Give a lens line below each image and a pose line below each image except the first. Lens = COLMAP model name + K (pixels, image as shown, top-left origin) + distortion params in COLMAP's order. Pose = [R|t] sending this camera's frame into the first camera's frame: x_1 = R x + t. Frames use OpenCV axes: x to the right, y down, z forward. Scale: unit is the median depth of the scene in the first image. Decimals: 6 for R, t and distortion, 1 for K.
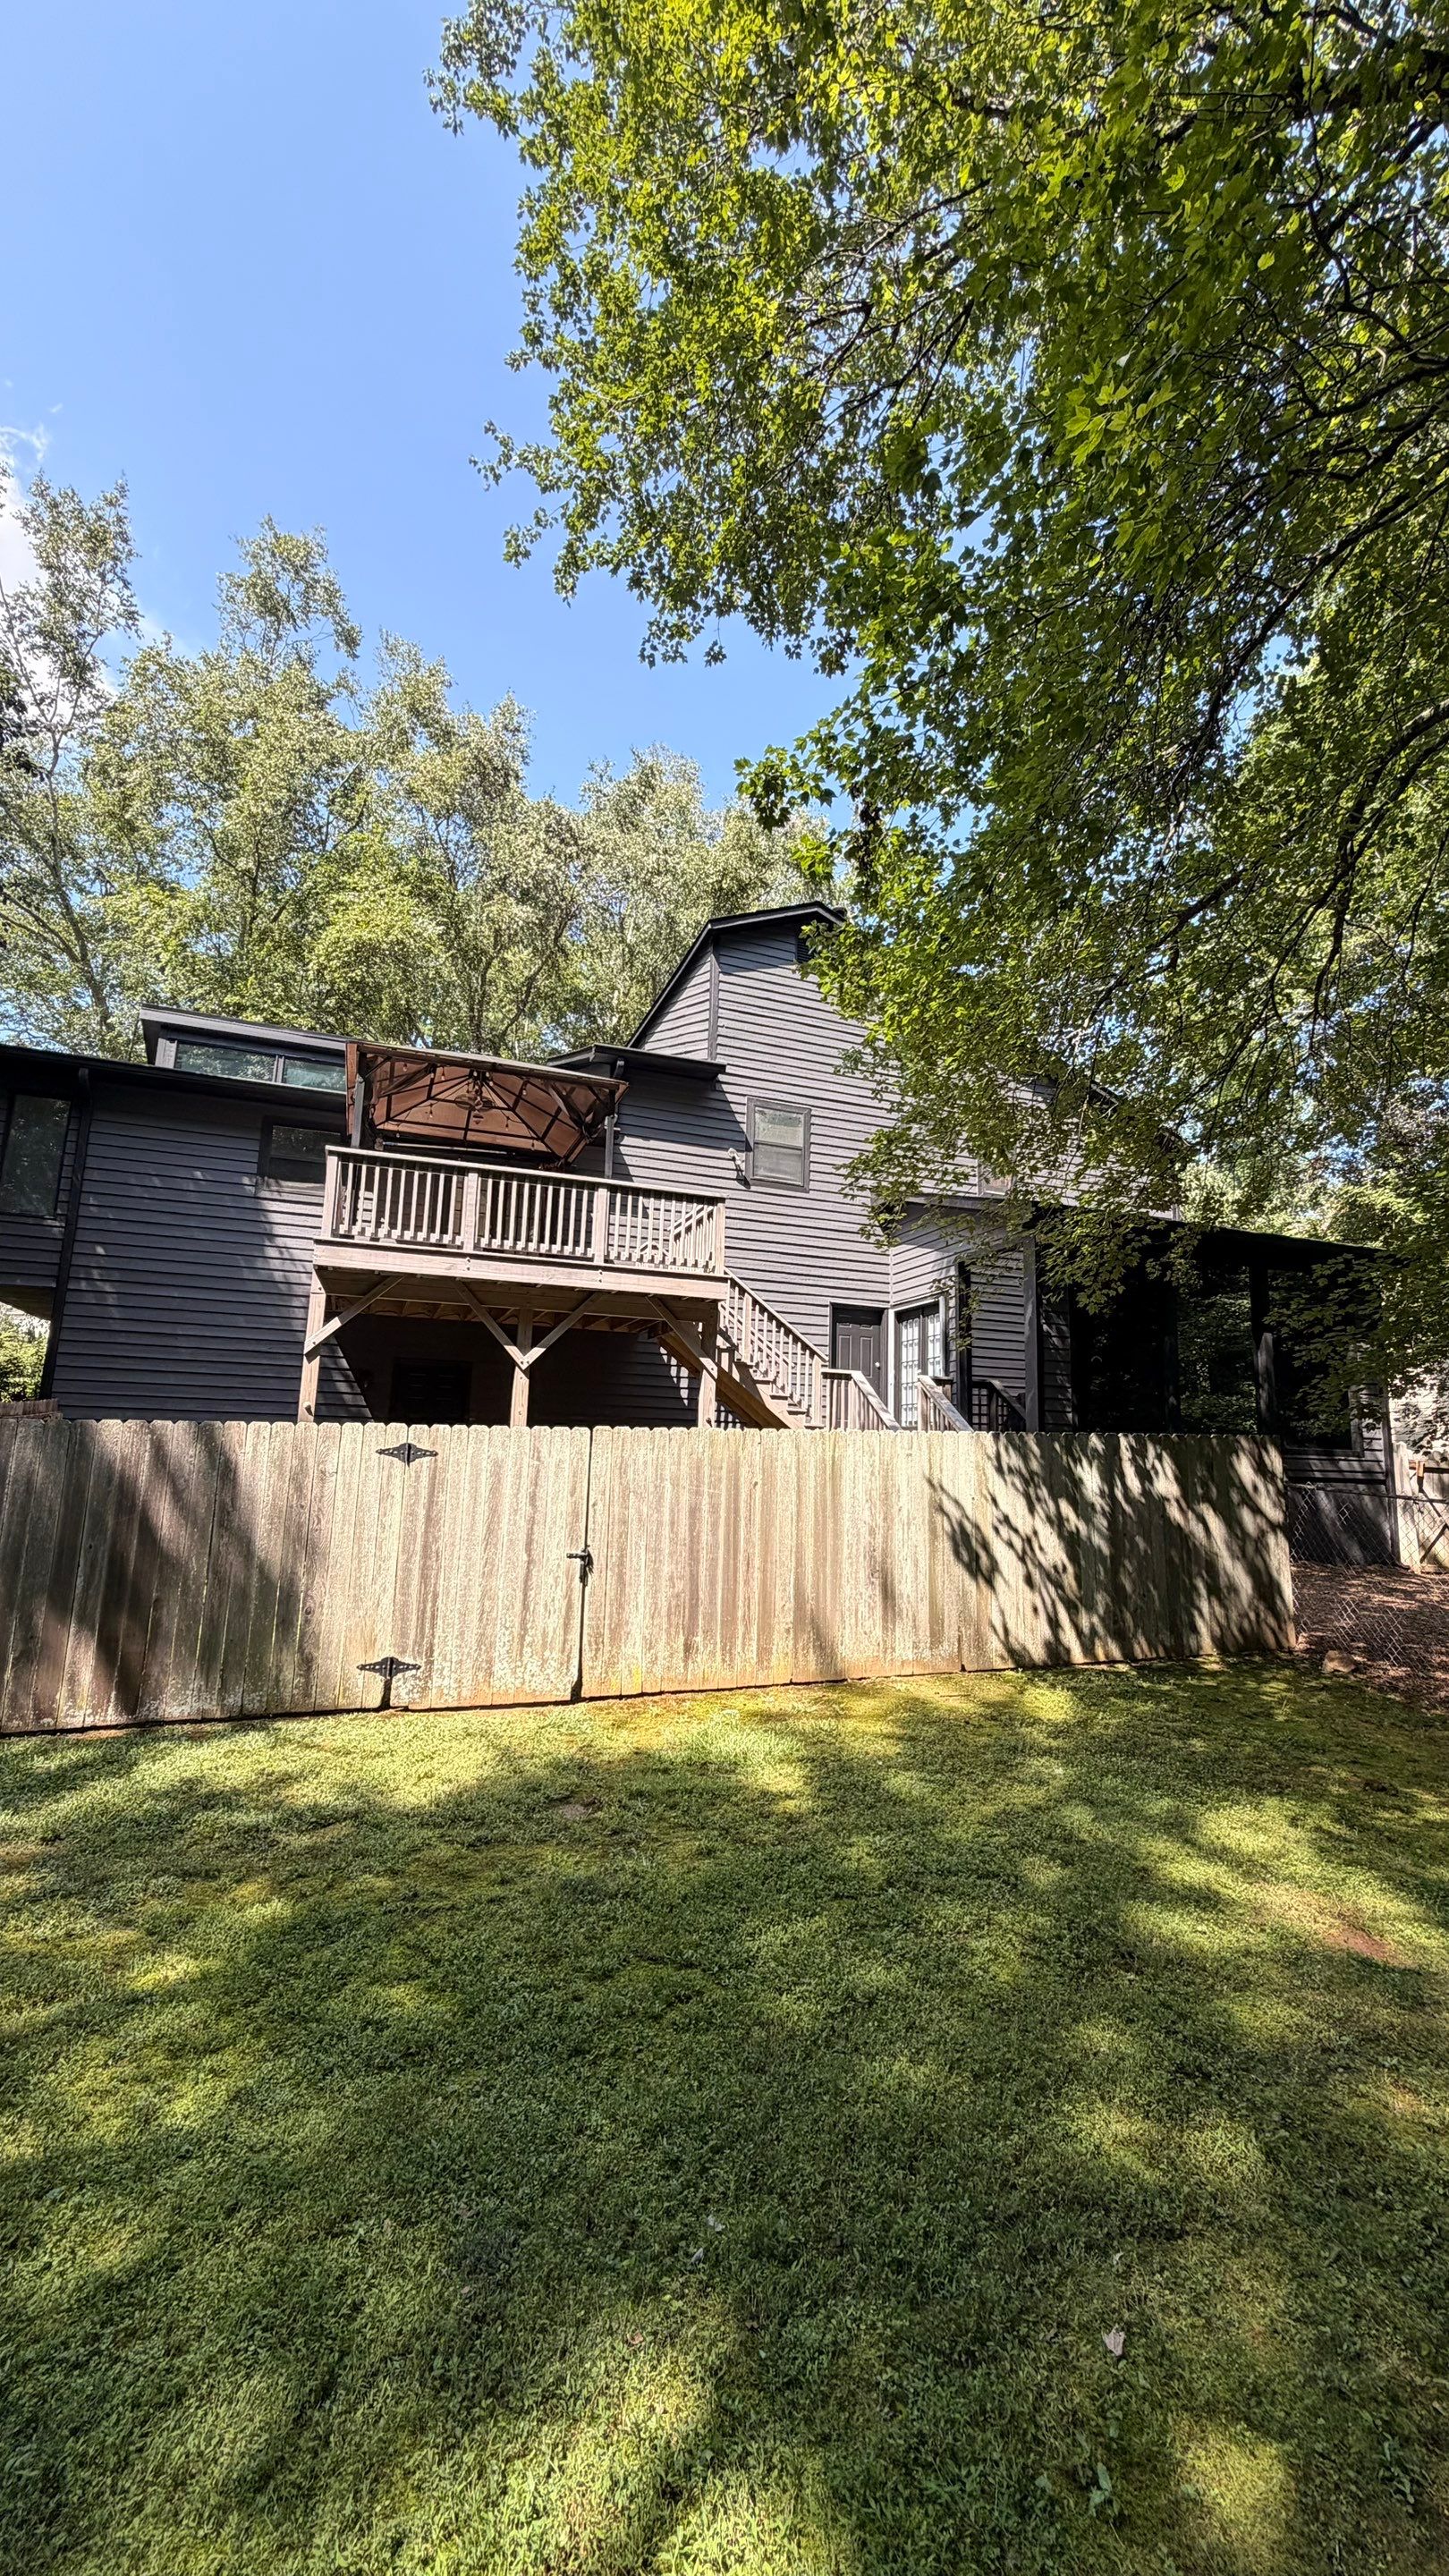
lens RADIAL K [[1030.6, 0, 729.9], [0, 1030.6, 1285.5], [0, 0, 1]] dist [-0.000118, -0.000025]
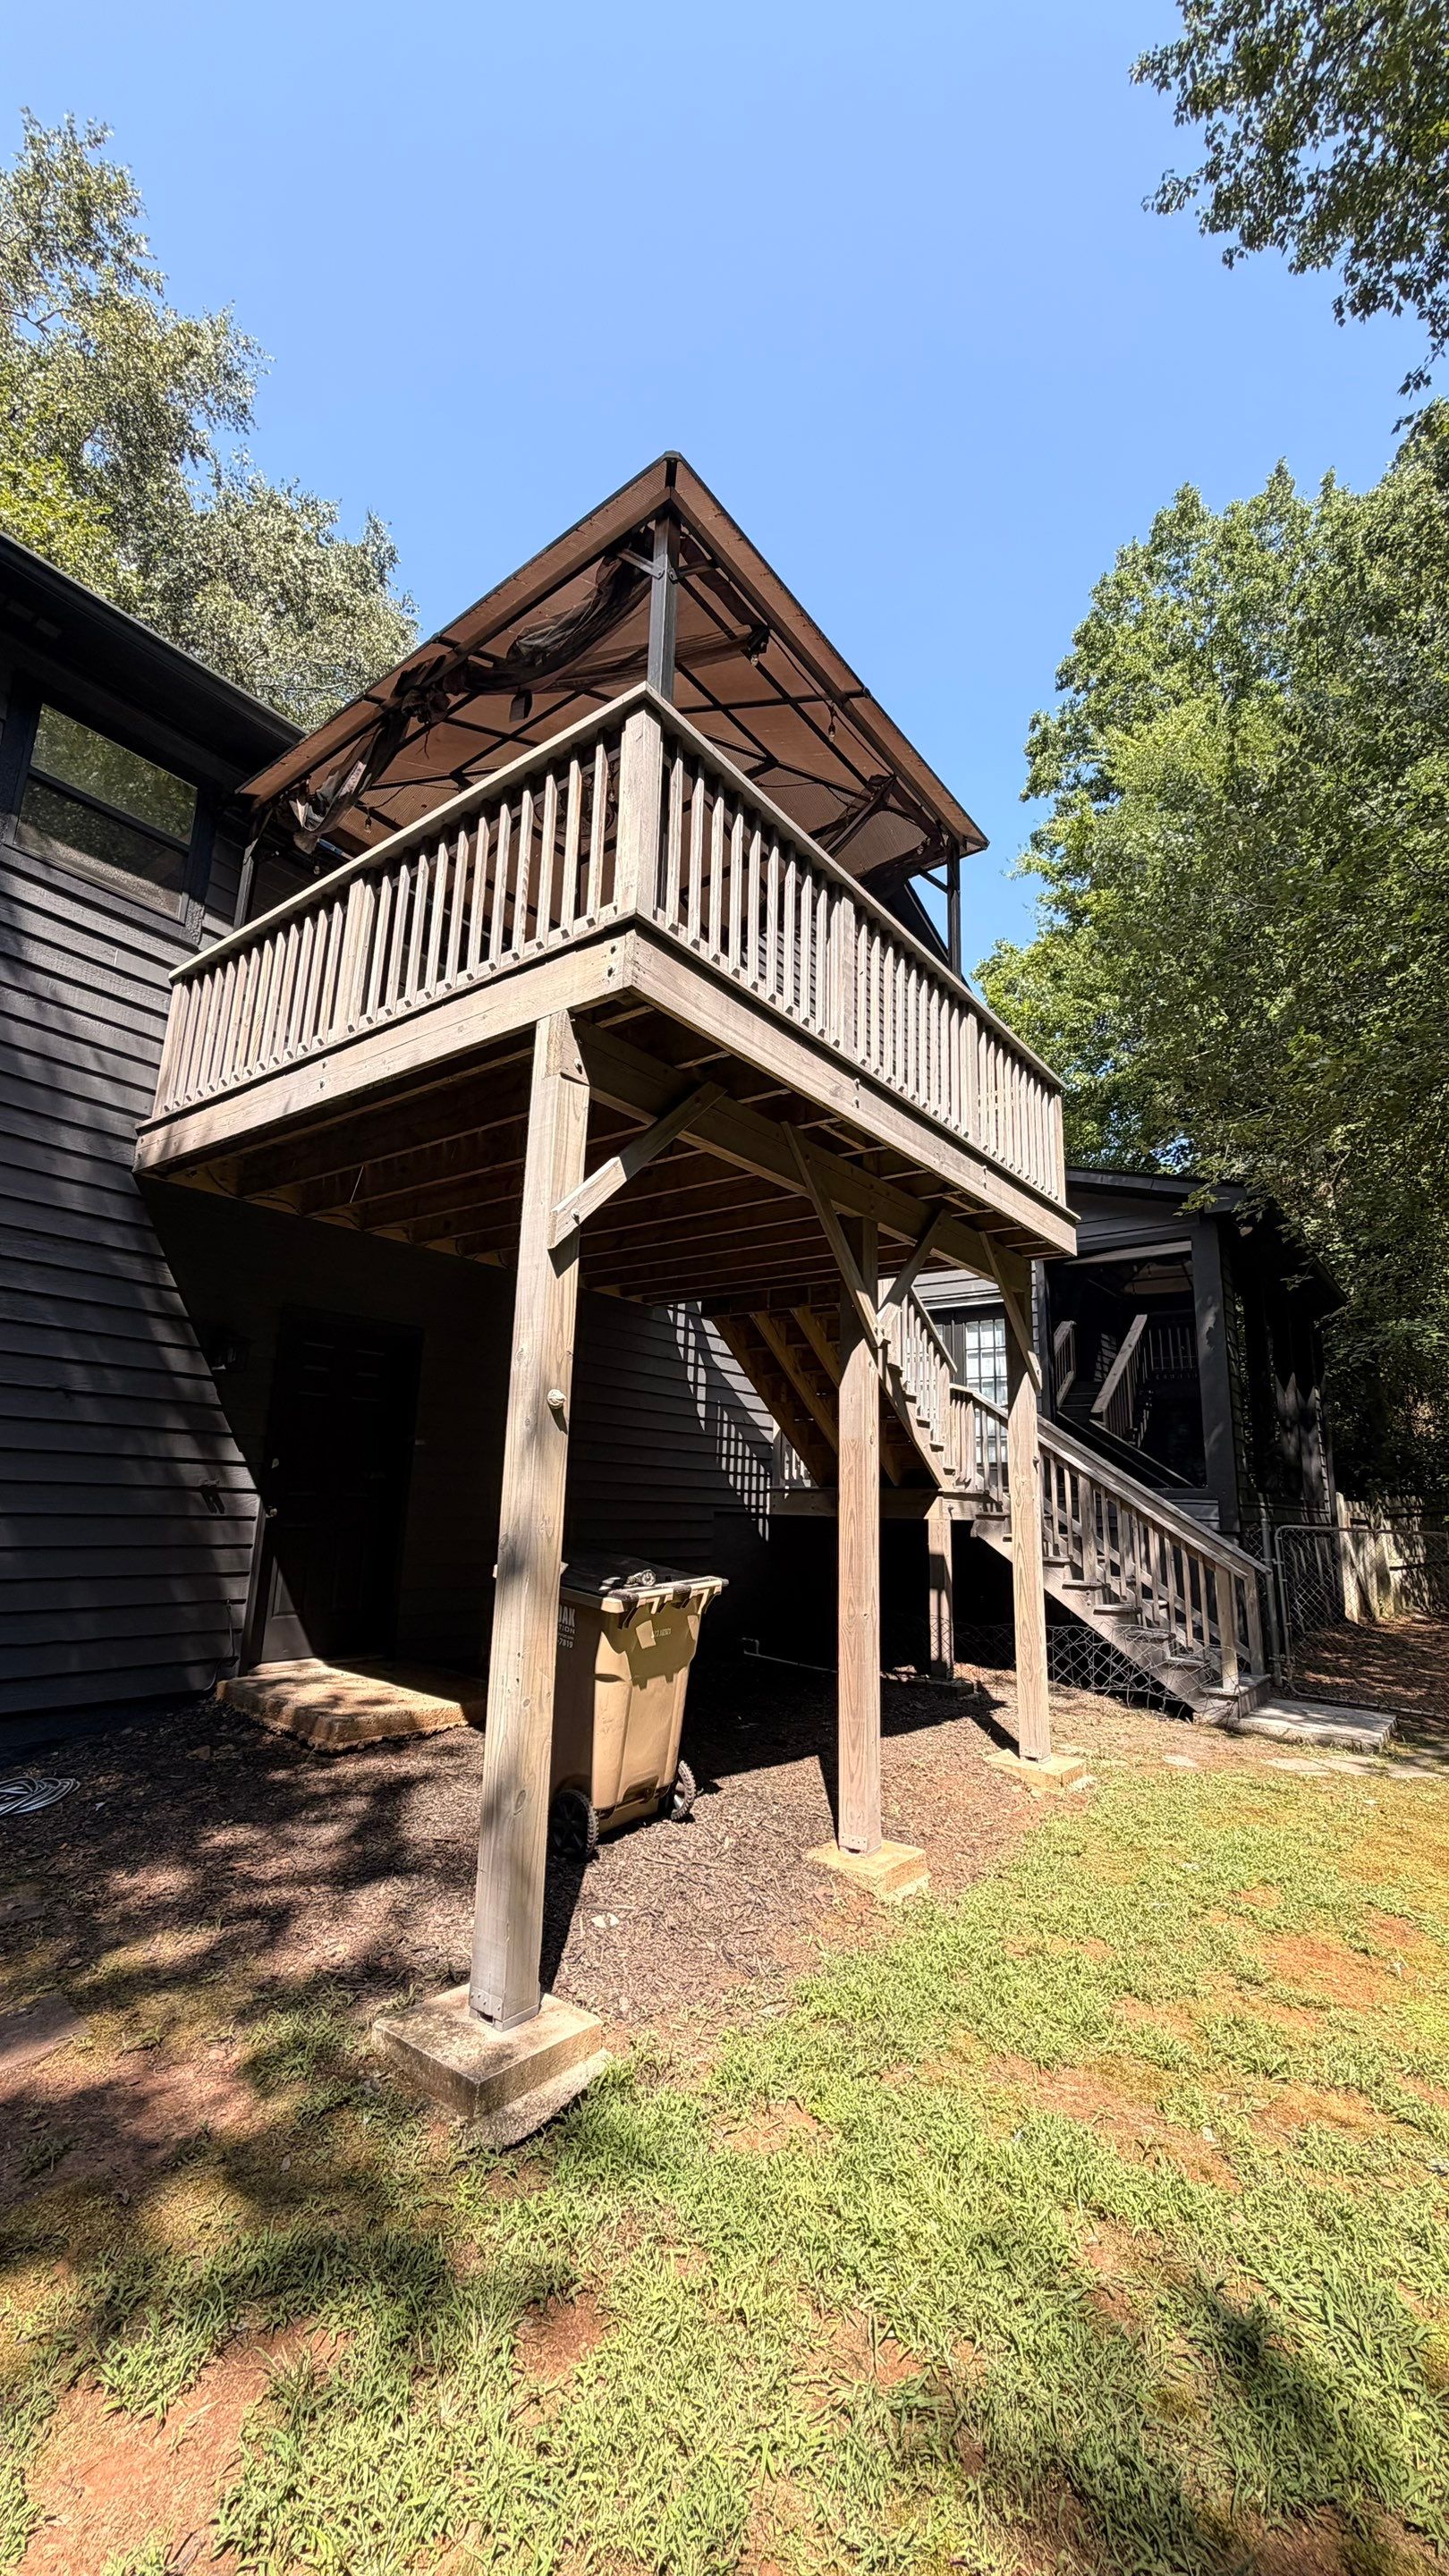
lens RADIAL K [[1030.6, 0, 729.9], [0, 1030.6, 1285.5], [0, 0, 1]] dist [-0.000118, -0.000025]
pose [[0.843432, 0.109941, 0.525866, -0.438376], [-0.095797, 0.993927, -0.054149, 0.074540], [-0.528625, -0.004706, 0.848842, 0.556534]]
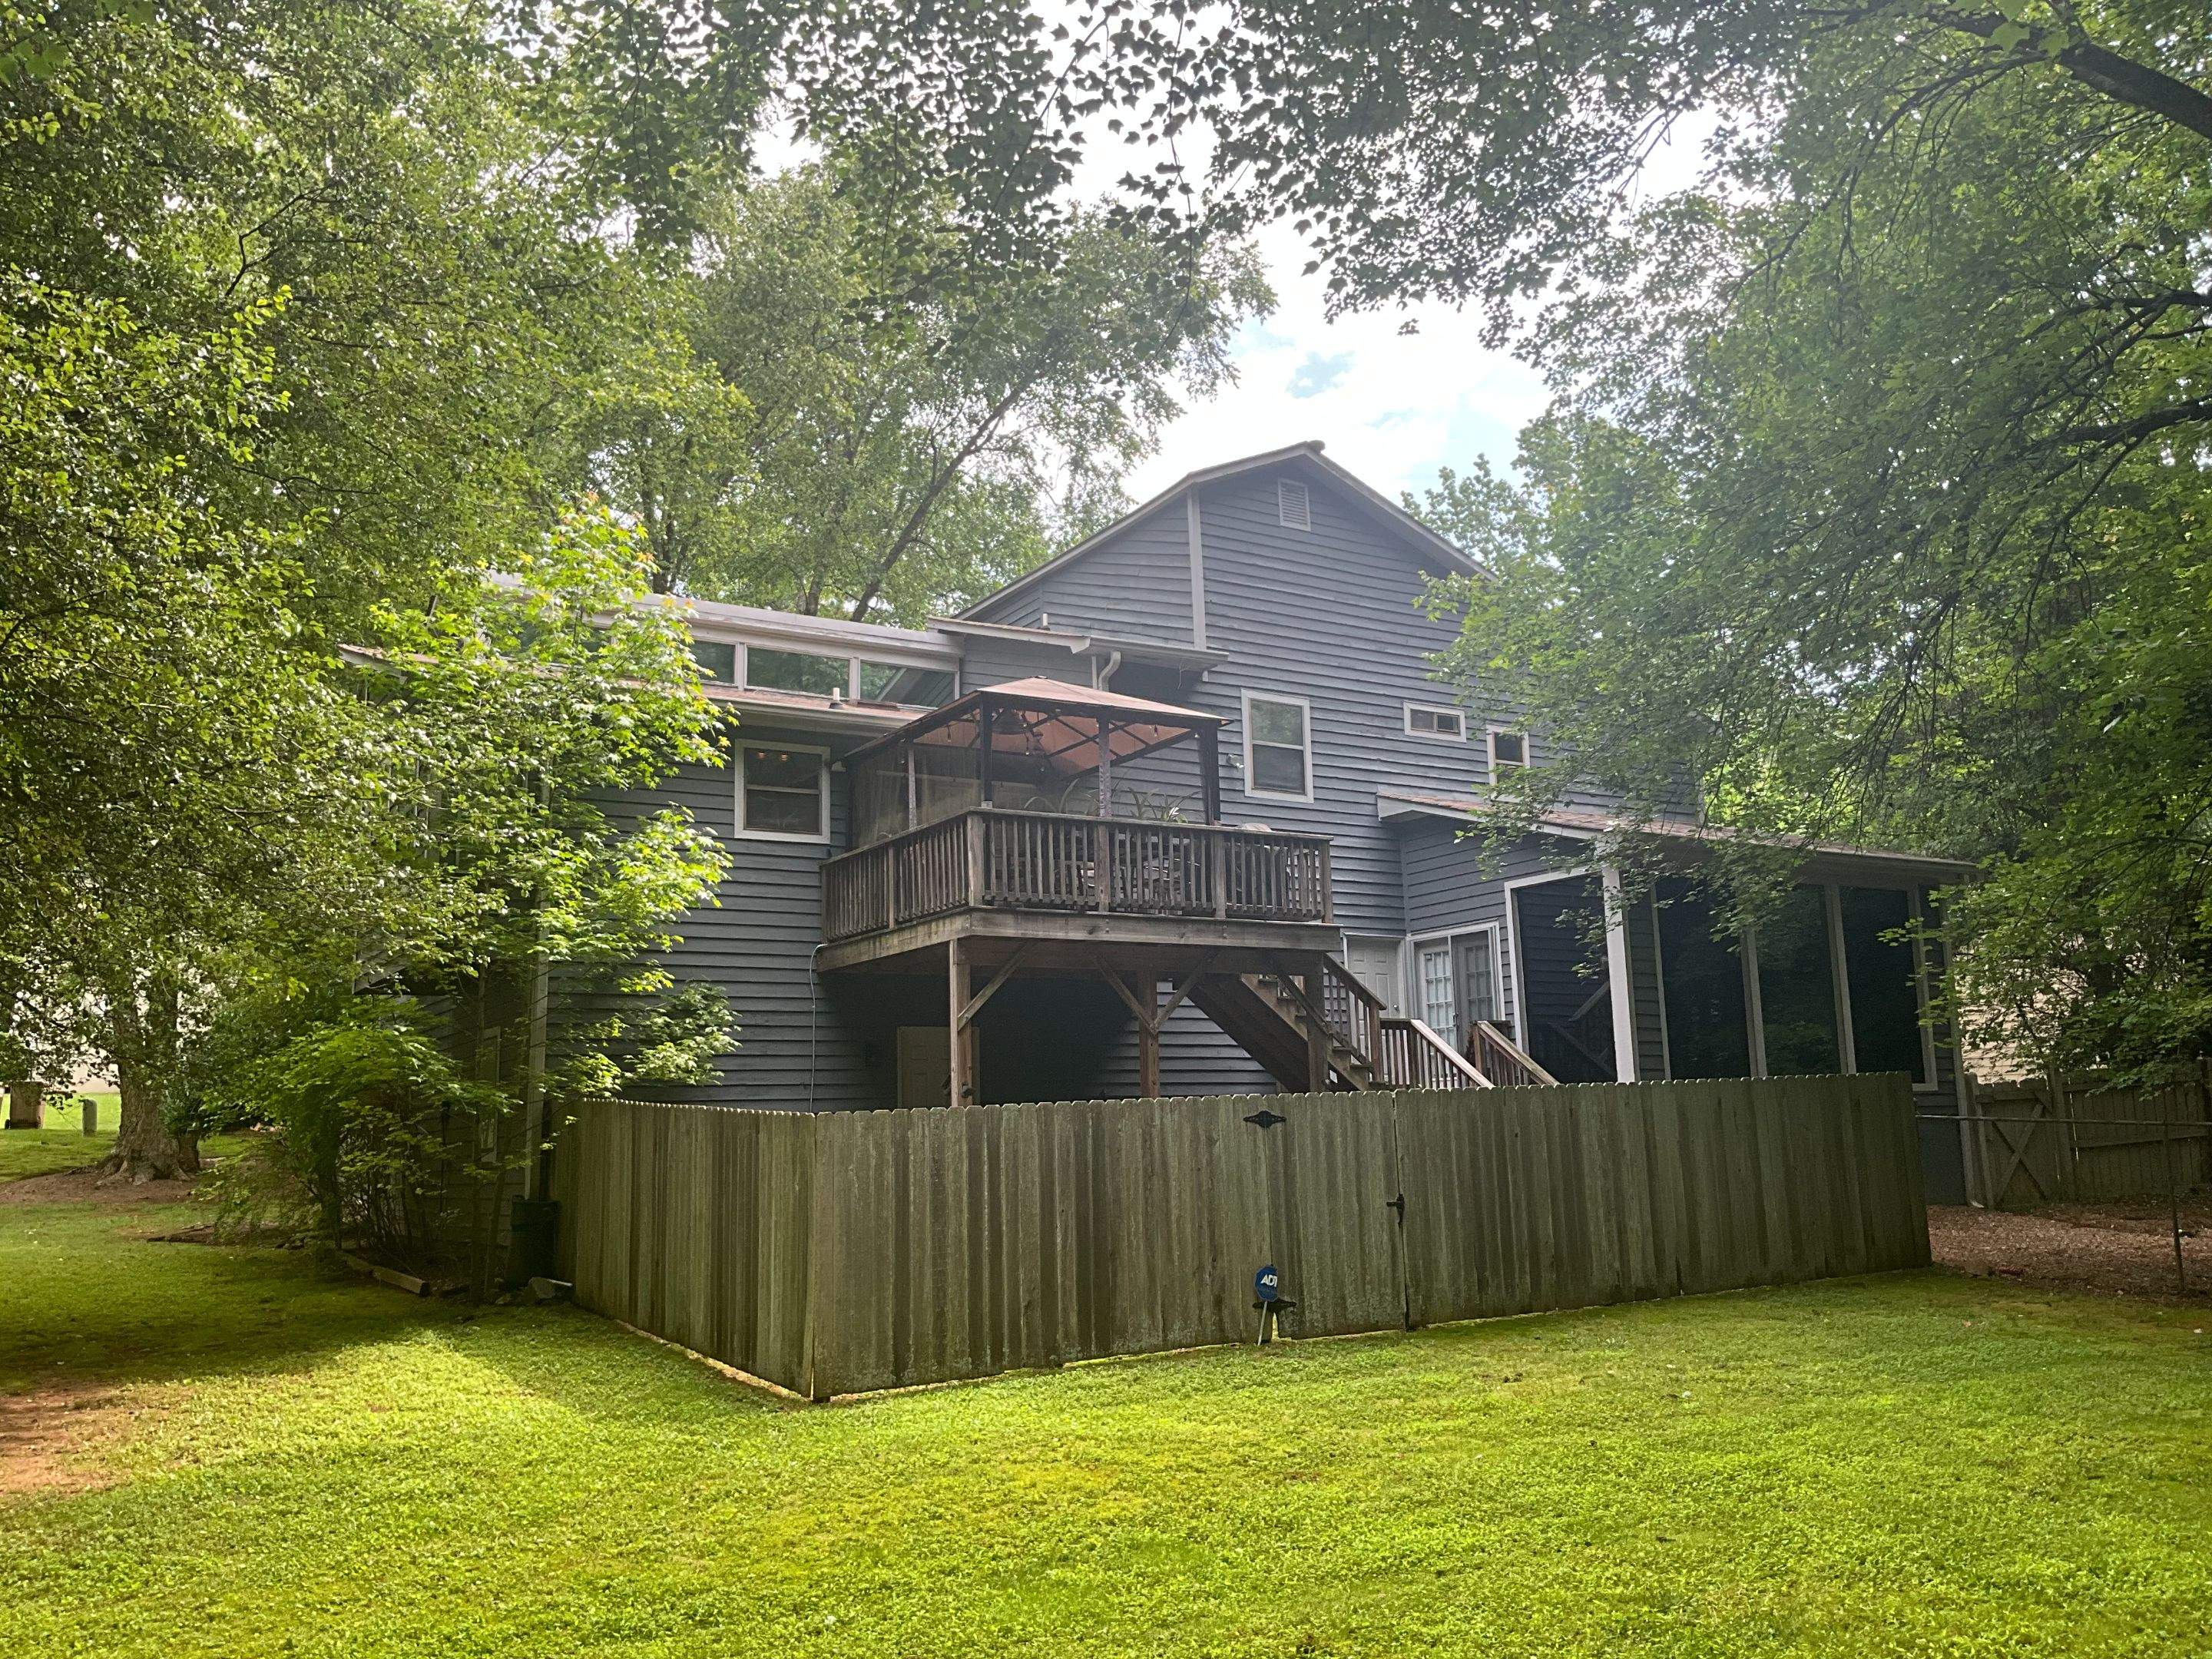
lens RADIAL K [[1820.6, 0, 1102.9], [0, 1820.6, 874.0], [0, 0, 1]] dist [0.127481, 0.000424]
pose [[0.979728, -0.028043, 0.198359, -0.494025], [0.024753, 0.999512, 0.019046, -0.084832], [-0.198796, -0.013750, 0.979944, -0.524745]]
